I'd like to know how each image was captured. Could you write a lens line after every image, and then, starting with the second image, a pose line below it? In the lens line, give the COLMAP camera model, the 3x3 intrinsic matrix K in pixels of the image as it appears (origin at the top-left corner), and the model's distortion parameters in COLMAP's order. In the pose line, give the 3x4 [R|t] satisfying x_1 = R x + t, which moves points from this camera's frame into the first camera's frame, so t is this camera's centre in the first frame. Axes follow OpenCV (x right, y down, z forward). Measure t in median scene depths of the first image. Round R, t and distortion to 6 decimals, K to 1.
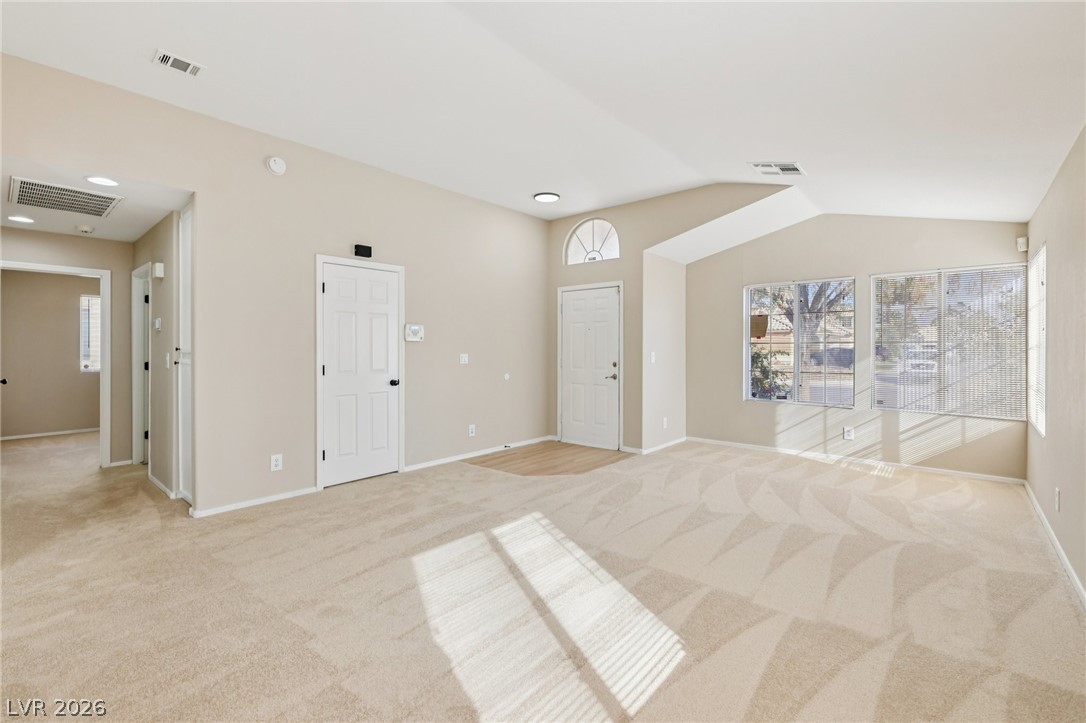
lens RADIAL K [[473.8, 0, 542.7], [0, 473.8, 351.9], [0, 0, 1]] dist [0.001933, -0.000323]
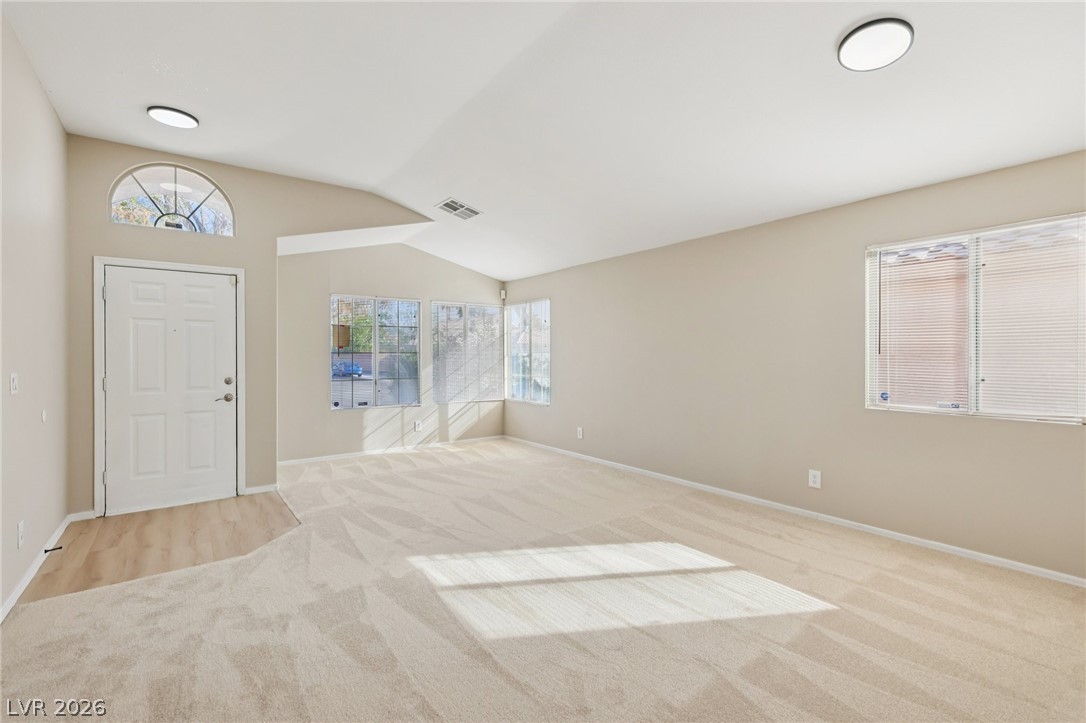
lens RADIAL K [[494.5, 0, 543.1], [0, 494.5, 358.6], [0, 0, 1]] dist [0.000231, -0.000230]
pose [[0.220358, -0.006795, 0.975395, -0.580470], [0.013328, 0.999903, 0.003955, -0.005185], [-0.975328, 0.012128, 0.220427, 0.423043]]
